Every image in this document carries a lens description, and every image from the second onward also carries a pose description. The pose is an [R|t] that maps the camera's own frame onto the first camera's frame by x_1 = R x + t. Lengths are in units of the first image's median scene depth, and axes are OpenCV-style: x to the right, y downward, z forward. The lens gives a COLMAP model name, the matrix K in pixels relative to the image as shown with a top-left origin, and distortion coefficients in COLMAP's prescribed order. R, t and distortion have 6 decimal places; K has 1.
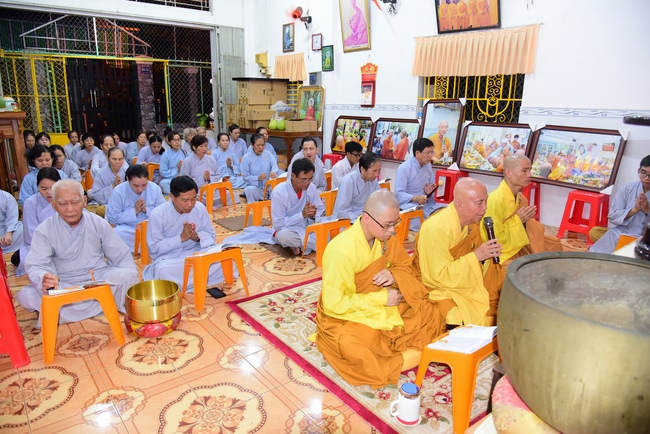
lens RADIAL K [[431.9, 0, 322.7], [0, 431.9, 221.0], [0, 0, 1]] dist [-0.053955, 0.013919]
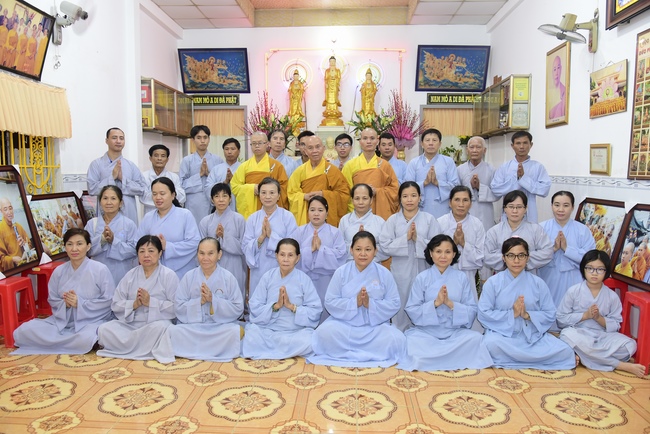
lens RADIAL K [[500.7, 0, 325.6], [0, 500.7, 221.4], [0, 0, 1]] dist [-0.050752, 0.018932]
pose [[-0.744392, -0.086331, 0.662138, -0.508954], [0.162290, 0.938484, 0.304812, -0.315885], [-0.647721, 0.334358, -0.684589, 1.089915]]
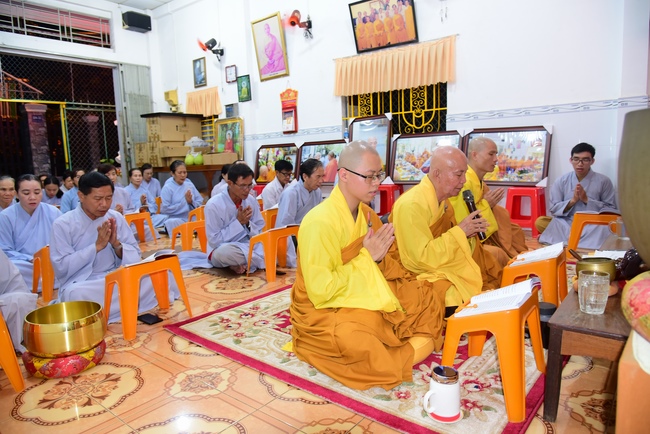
lens RADIAL K [[431.9, 0, 320.9], [0, 431.9, 219.3], [0, 0, 1]] dist [-0.053955, 0.013919]
pose [[0.976818, -0.078017, 0.199349, -0.040187], [0.103858, 0.987003, -0.122631, 0.056264], [-0.187191, 0.140492, 0.972225, 0.076798]]
